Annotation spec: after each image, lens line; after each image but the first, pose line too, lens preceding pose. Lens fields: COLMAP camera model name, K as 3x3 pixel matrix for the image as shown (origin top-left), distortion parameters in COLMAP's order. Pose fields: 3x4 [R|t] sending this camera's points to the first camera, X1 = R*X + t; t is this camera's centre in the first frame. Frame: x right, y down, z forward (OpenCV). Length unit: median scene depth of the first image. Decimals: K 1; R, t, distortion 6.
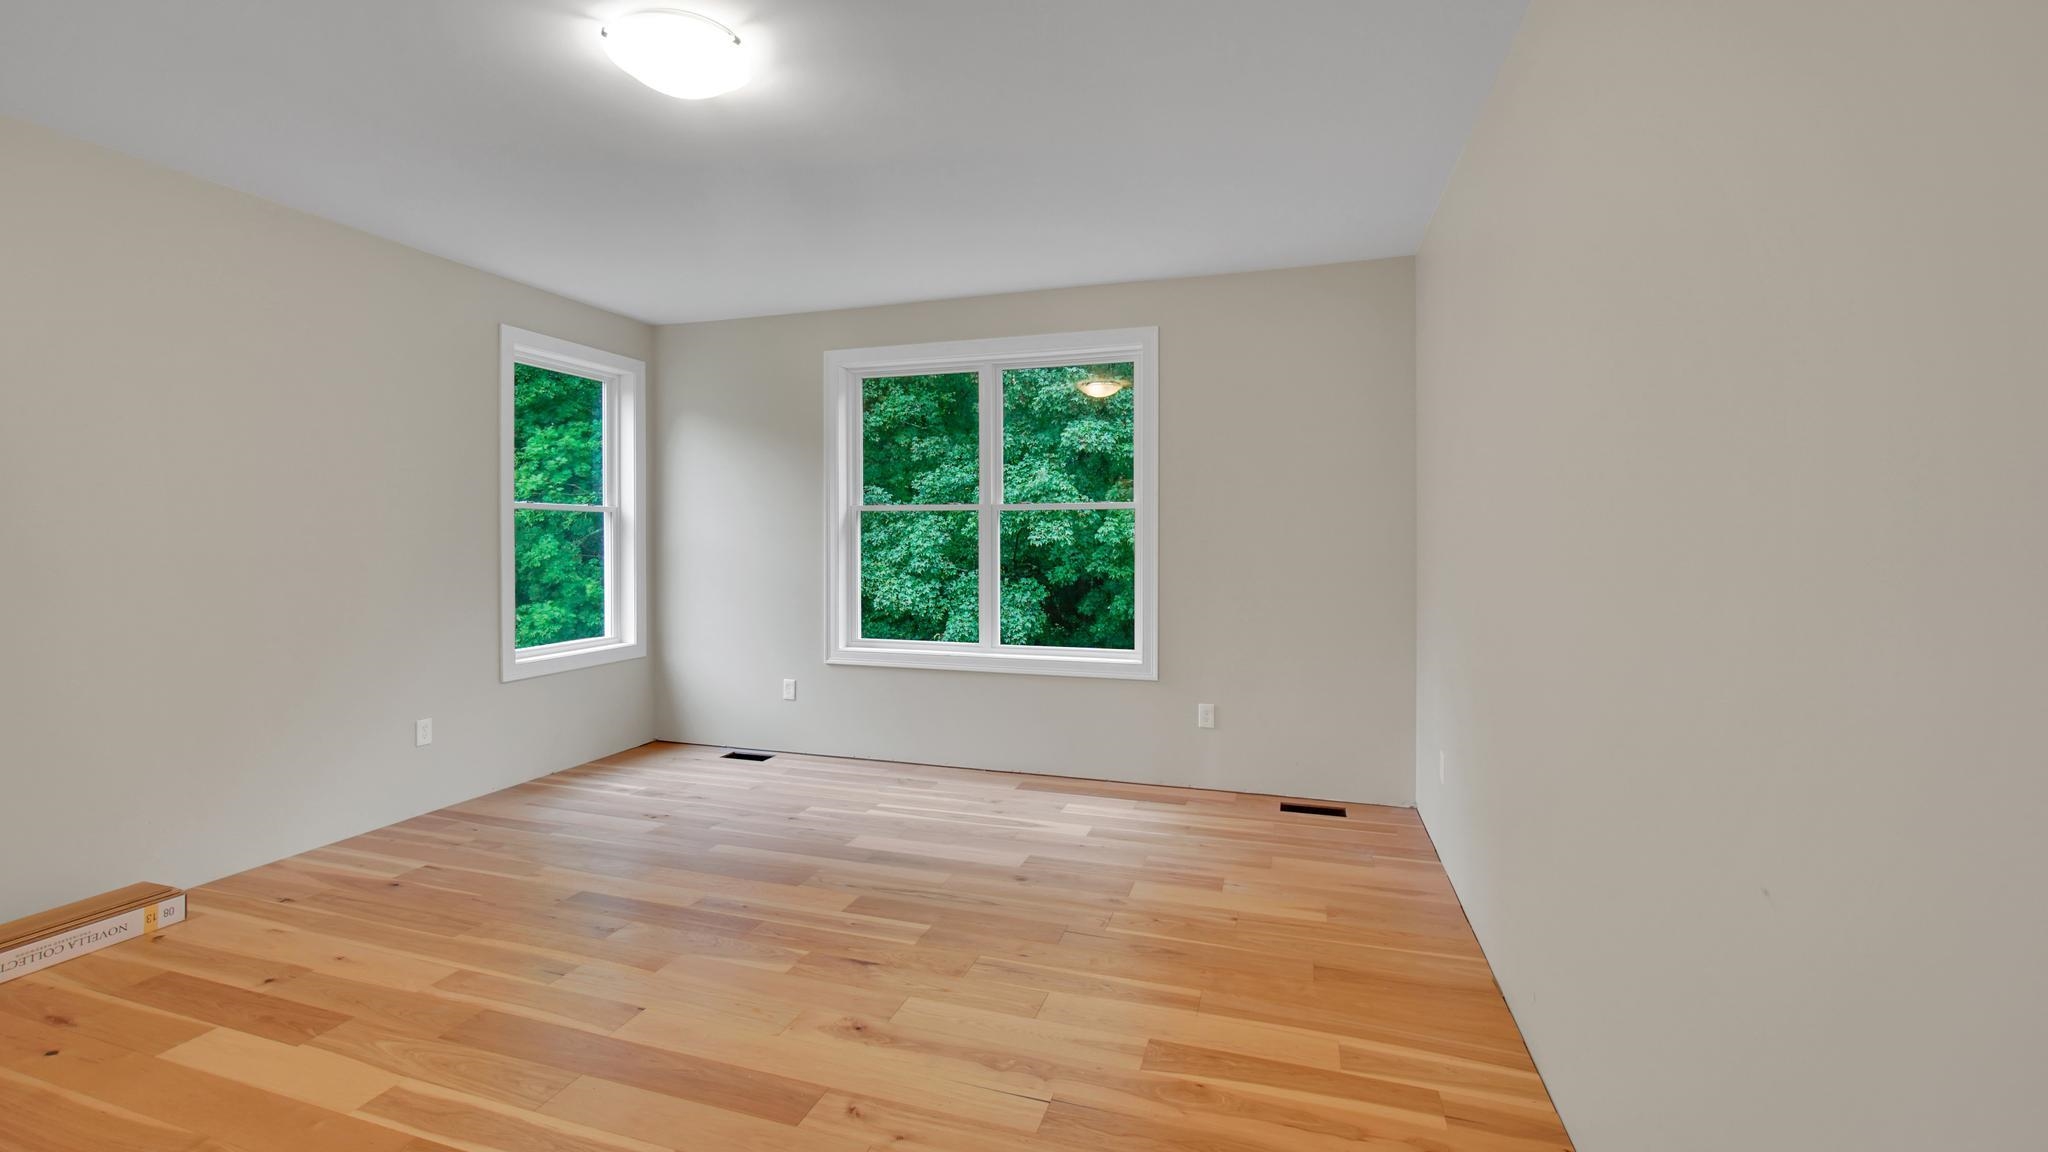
lens RADIAL K [[890.0, 0, 992.5], [0, 890.0, 526.4], [0, 0, 1]] dist [-0.010174, 0.000400]
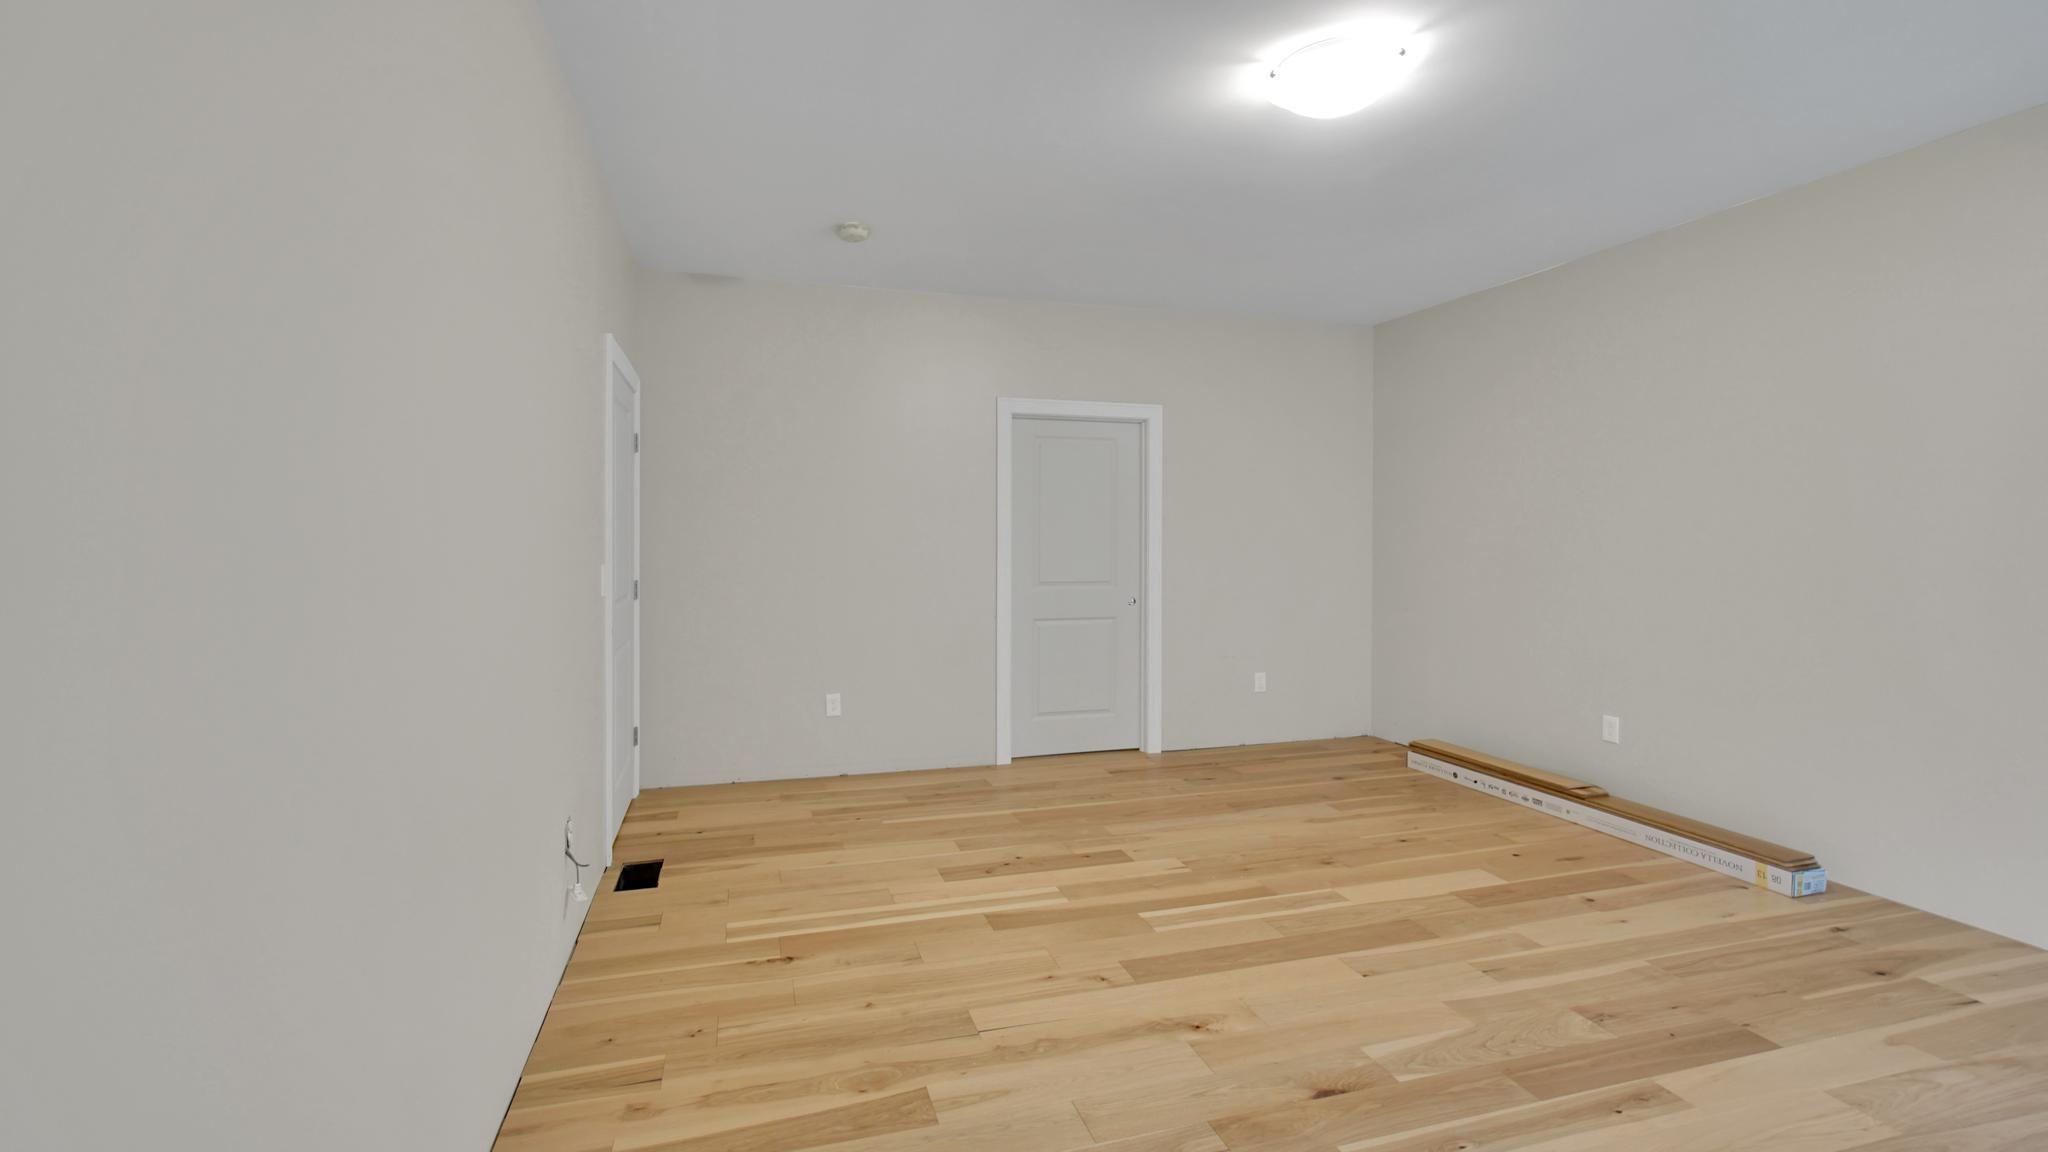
lens RADIAL K [[890.0, 0, 992.5], [0, 890.0, 526.4], [0, 0, 1]] dist [-0.010174, 0.000400]
pose [[-0.826265, -0.008402, -0.563219, 0.583141], [0.004351, 0.999764, -0.021297, 0.025159], [0.563264, -0.020047, -0.826033, 1.648673]]
